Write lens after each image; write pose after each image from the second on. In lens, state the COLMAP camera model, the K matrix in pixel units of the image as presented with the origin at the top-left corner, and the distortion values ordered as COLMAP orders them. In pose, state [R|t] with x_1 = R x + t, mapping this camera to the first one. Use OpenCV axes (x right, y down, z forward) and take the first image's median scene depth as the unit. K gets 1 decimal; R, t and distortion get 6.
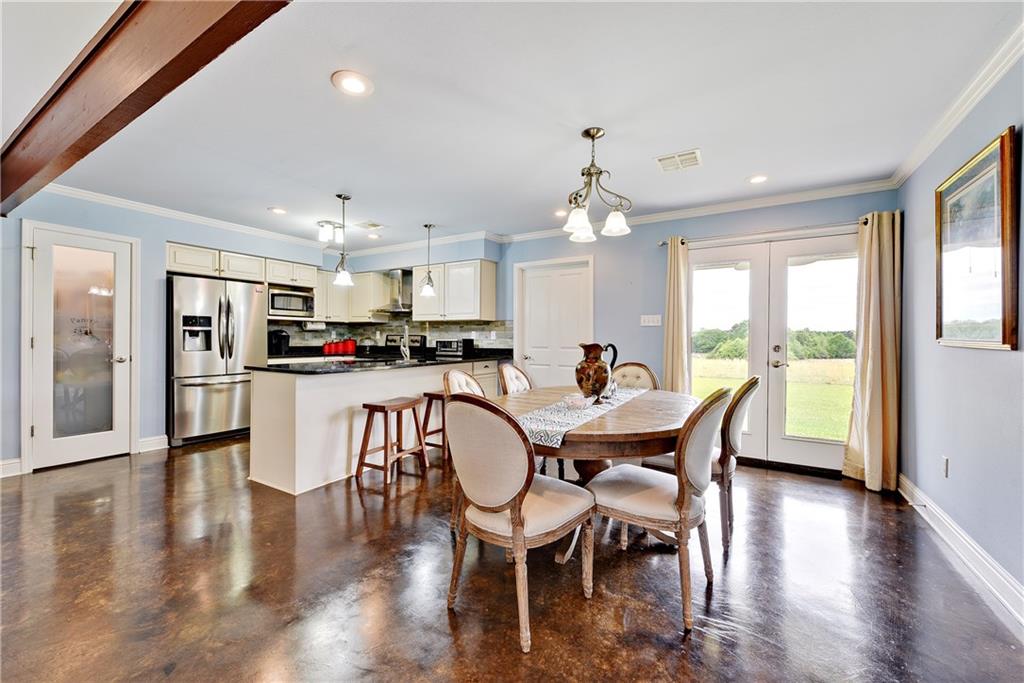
lens RADIAL K [[402.6, 0, 512.1], [0, 402.6, 339.9], [0, 0, 1]] dist [-0.002850, -0.000112]
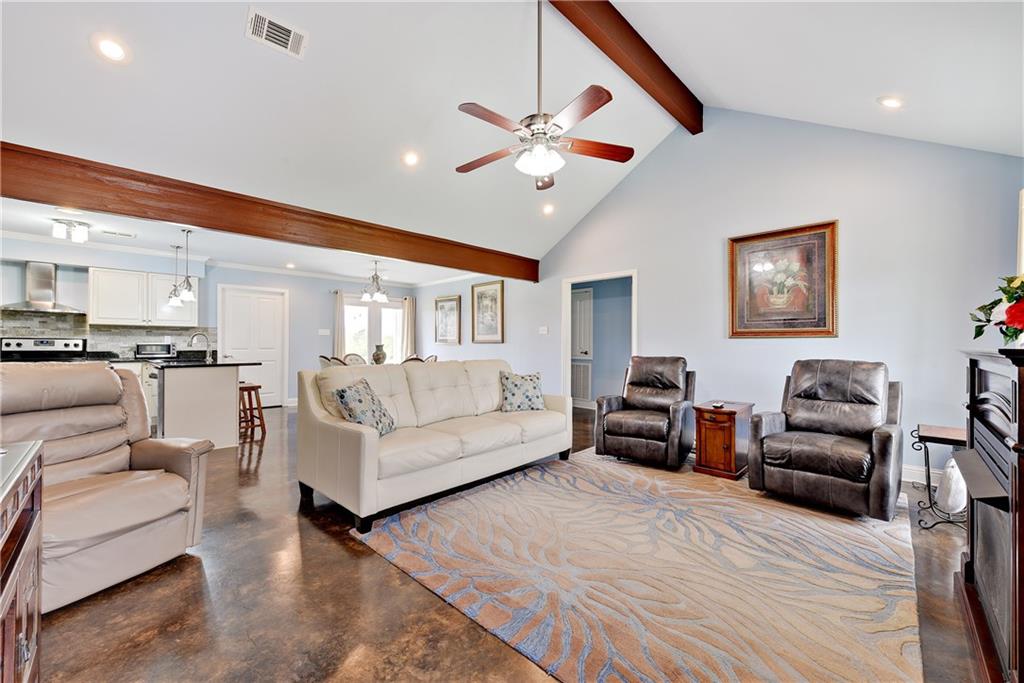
lens RADIAL K [[402.6, 0, 509.4], [0, 402.6, 339.9], [0, 0, 1]] dist [-0.002850, -0.000112]
pose [[0.222508, -0.002703, 0.974927, -1.040817], [0.000793, 0.999996, 0.002592, -0.012699], [-0.974930, 0.000197, 0.222510, -0.193604]]
